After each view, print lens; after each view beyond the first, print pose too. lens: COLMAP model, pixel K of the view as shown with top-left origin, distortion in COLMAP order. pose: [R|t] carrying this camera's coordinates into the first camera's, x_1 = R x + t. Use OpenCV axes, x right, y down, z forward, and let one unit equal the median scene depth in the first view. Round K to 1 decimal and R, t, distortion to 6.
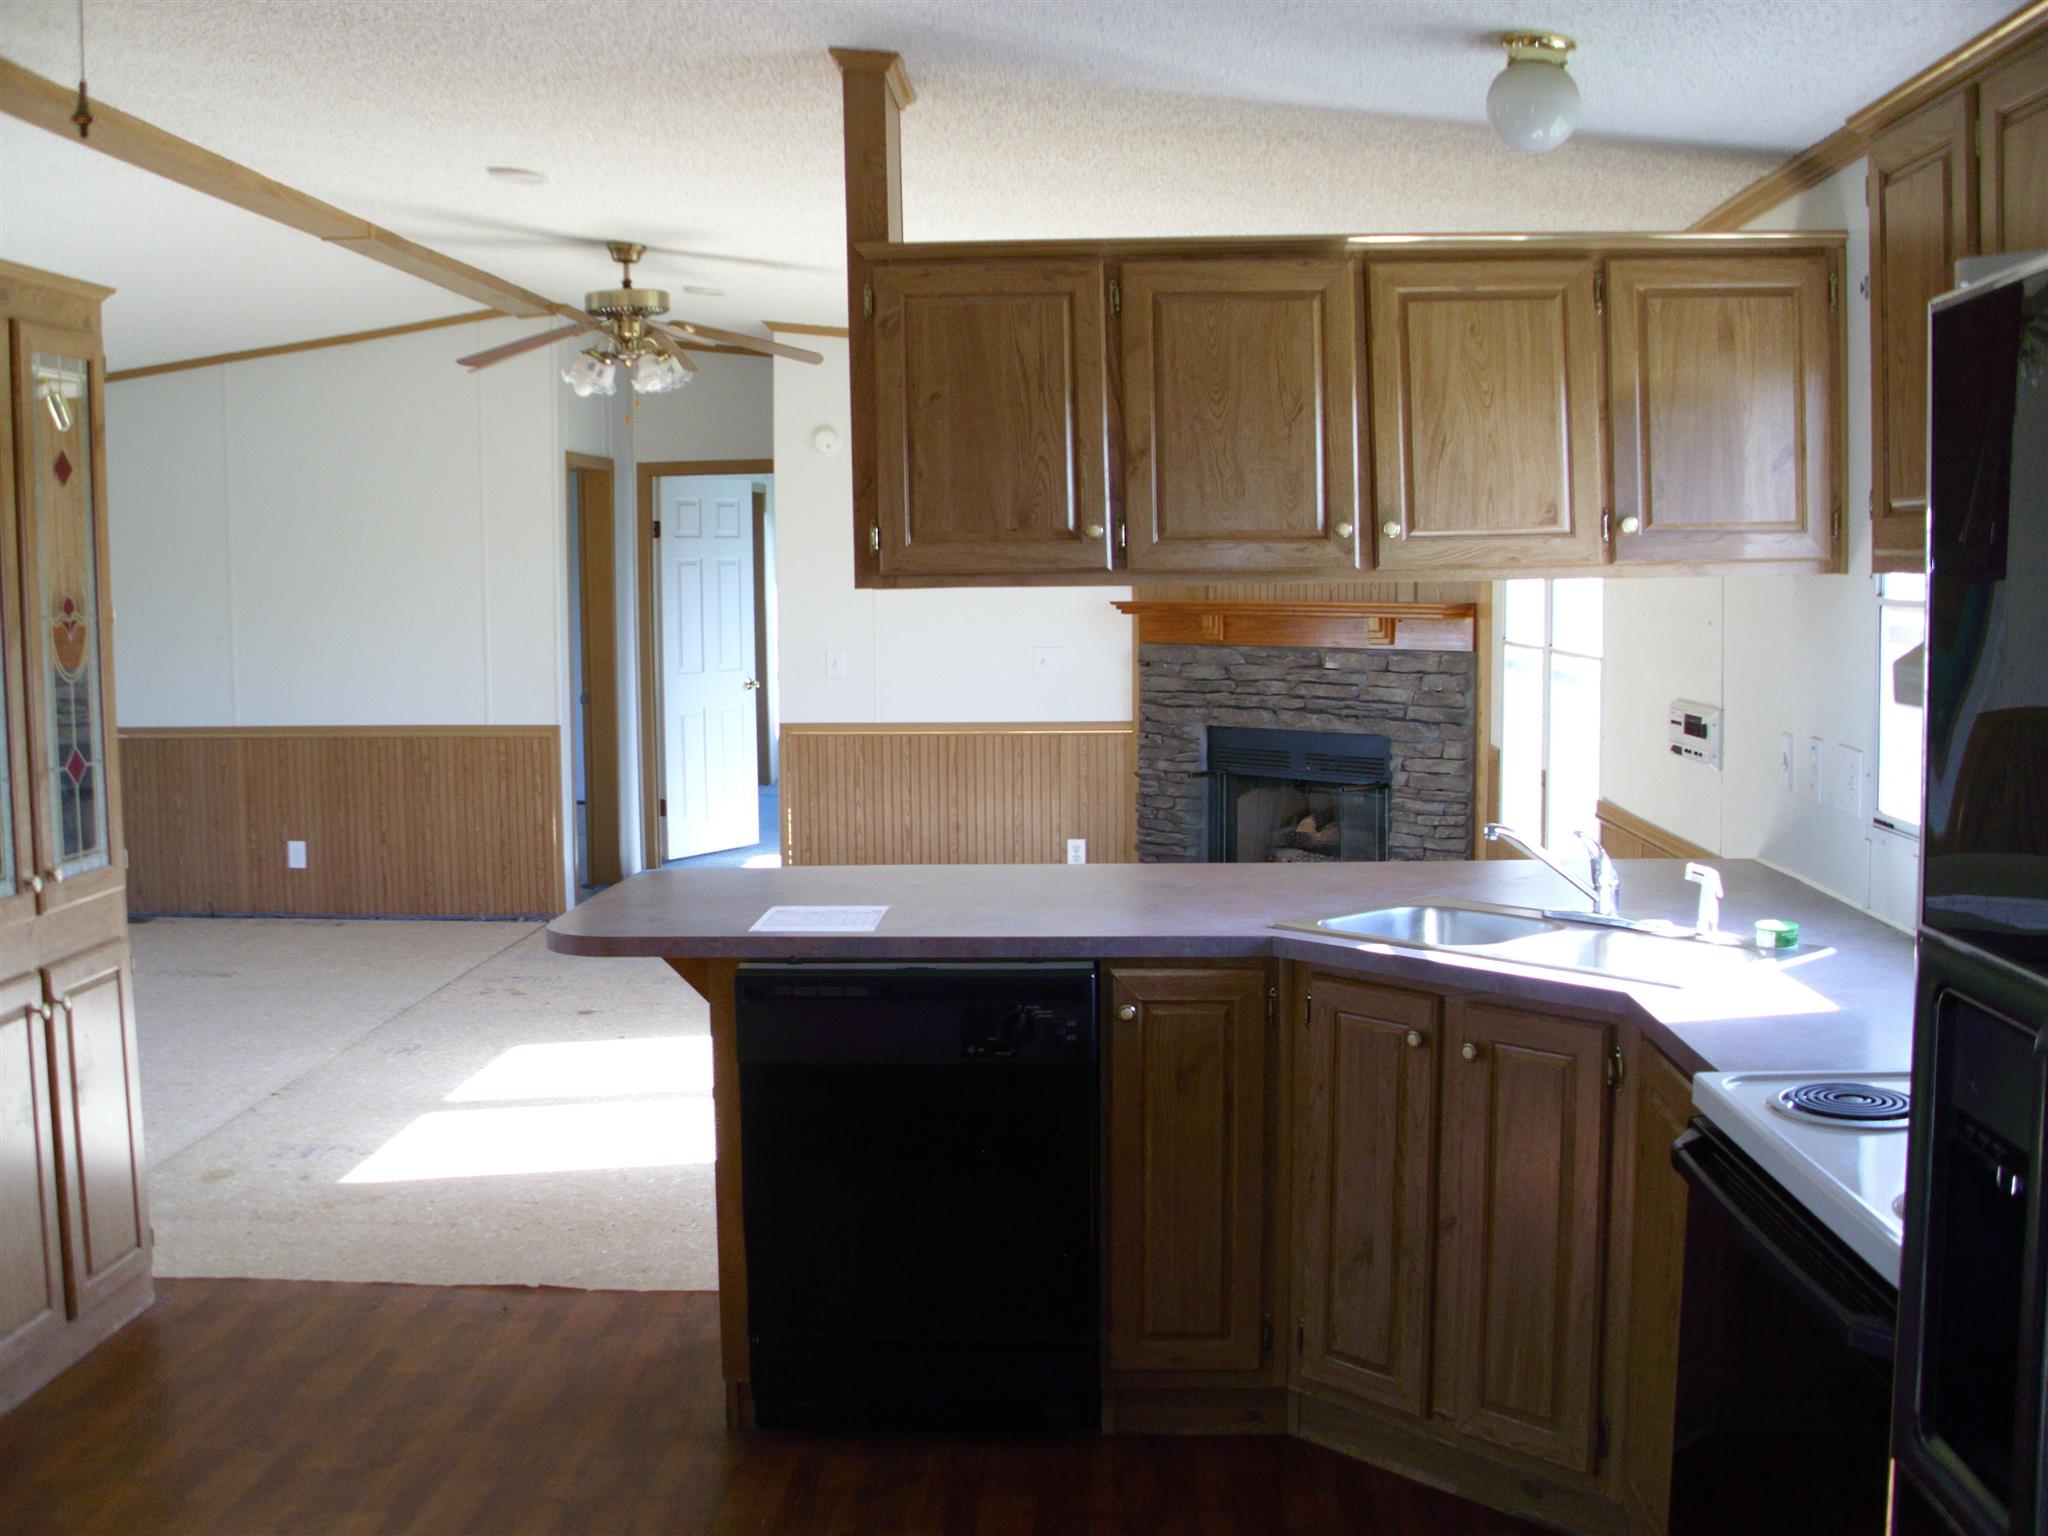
lens RADIAL K [[2093.9, 0, 1024.0], [0, 2093.9, 768.0], [0, 0, 1]] dist [-0.186006, 0.015162]
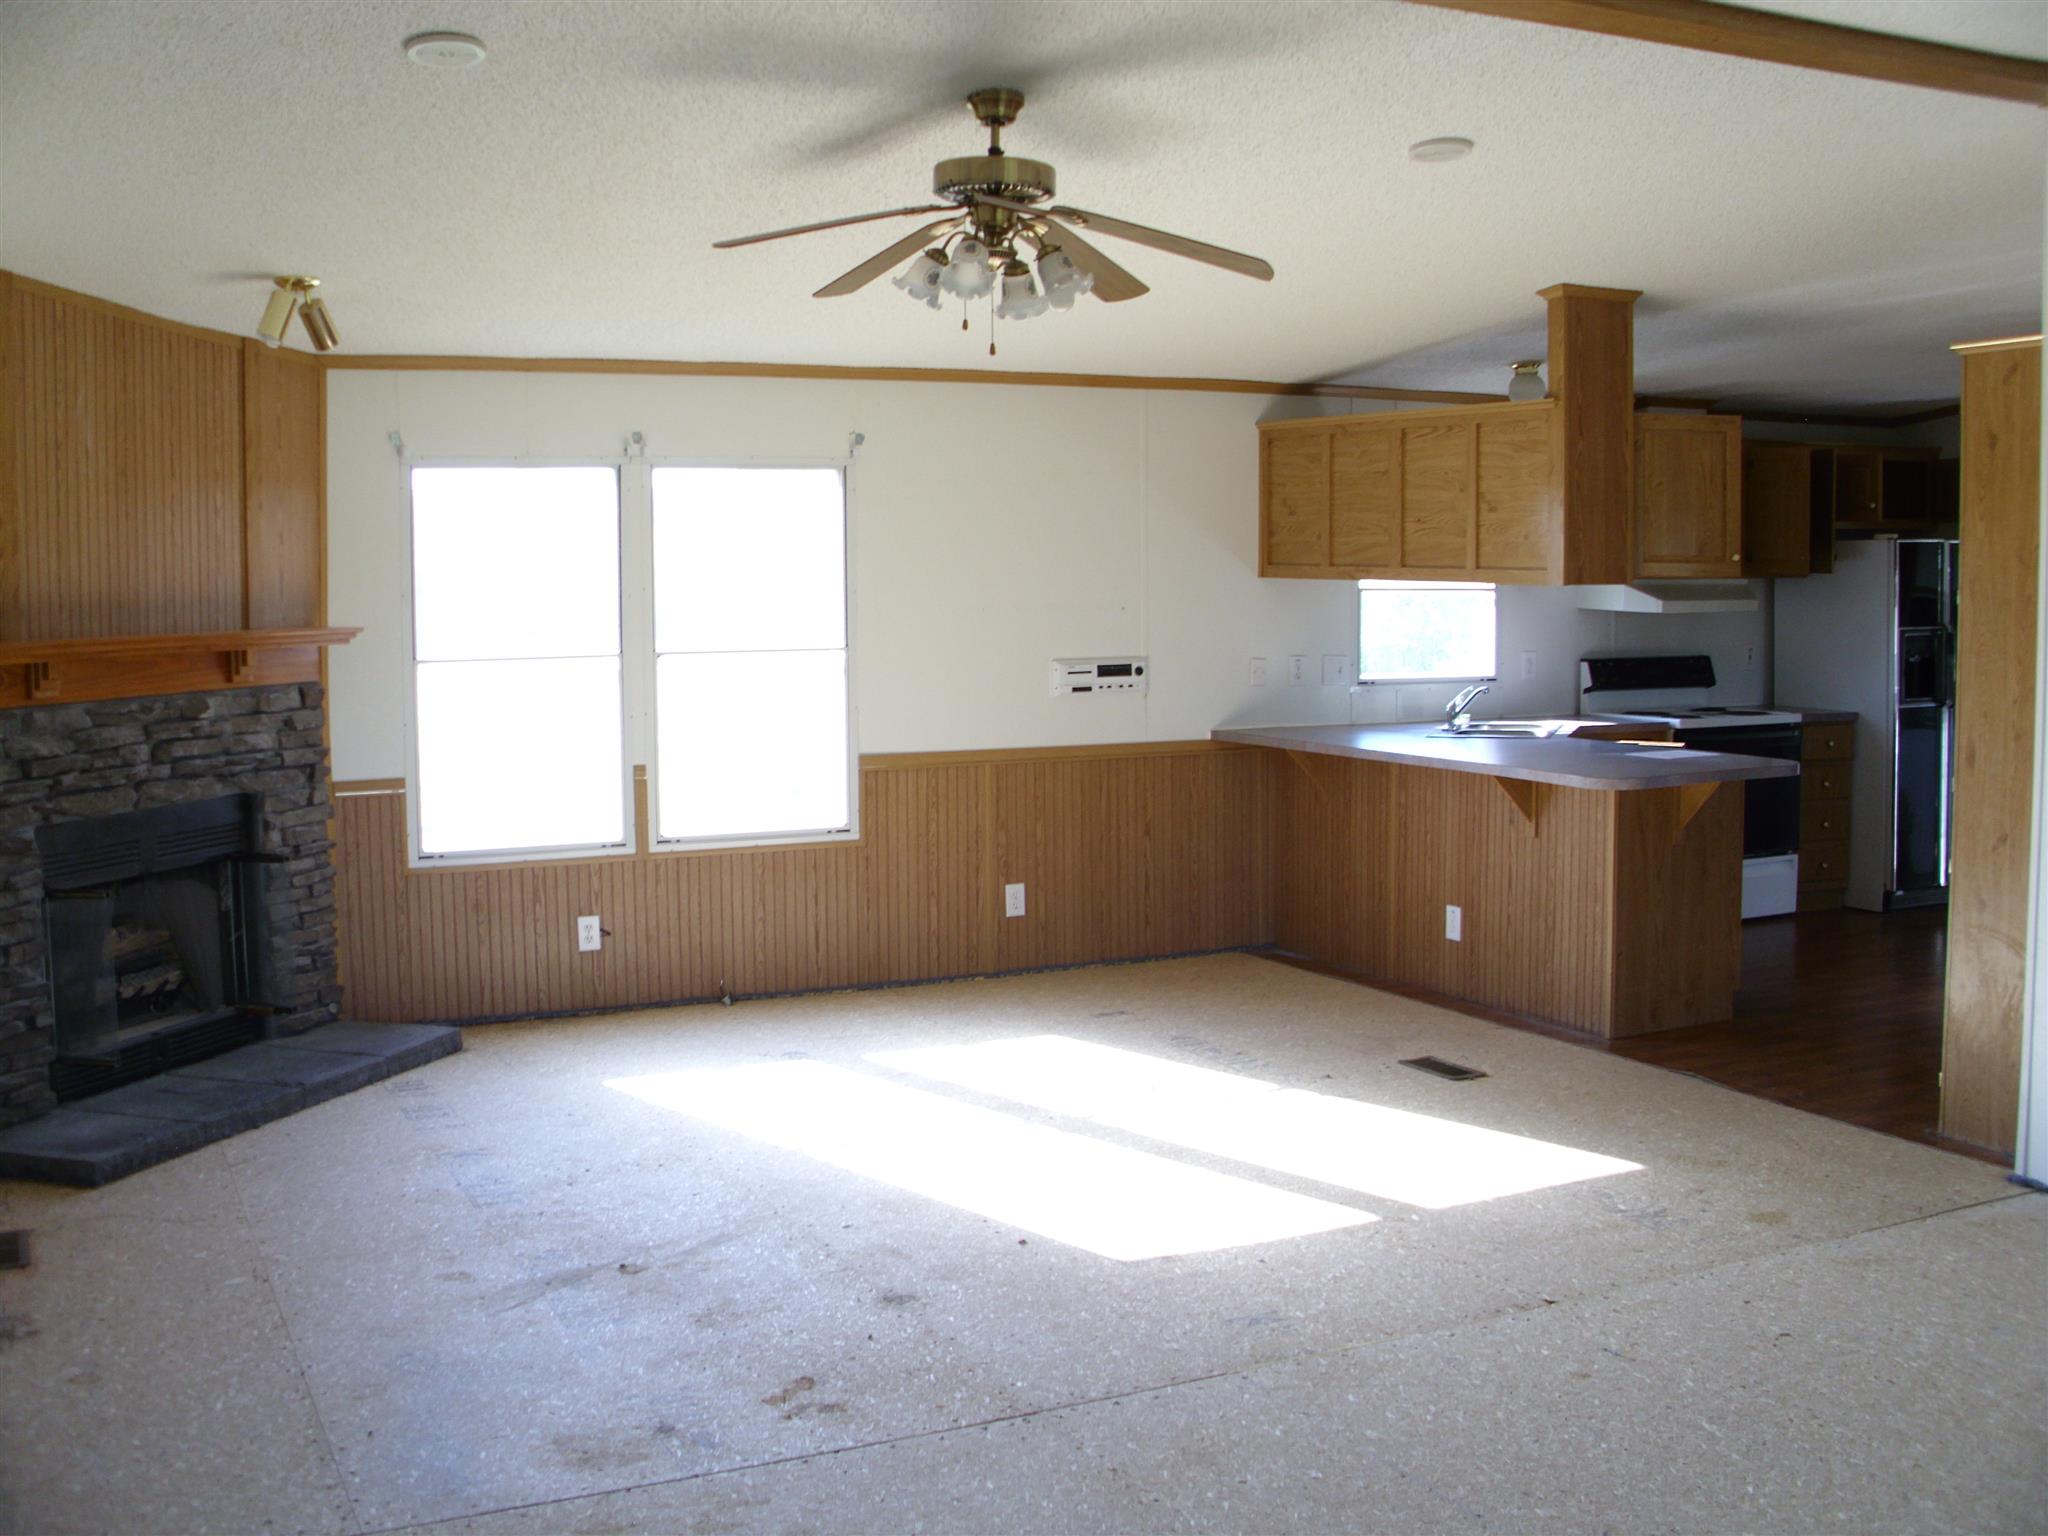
lens RADIAL K [[2093.9, 0, 1024.0], [0, 2093.9, 768.0], [0, 0, 1]] dist [-0.186006, 0.015162]
pose [[-0.473840, -0.063930, 0.878288, -1.057398], [0.098288, 0.987290, 0.124892, -0.149152], [-0.875109, 0.145504, -0.461533, 1.730198]]
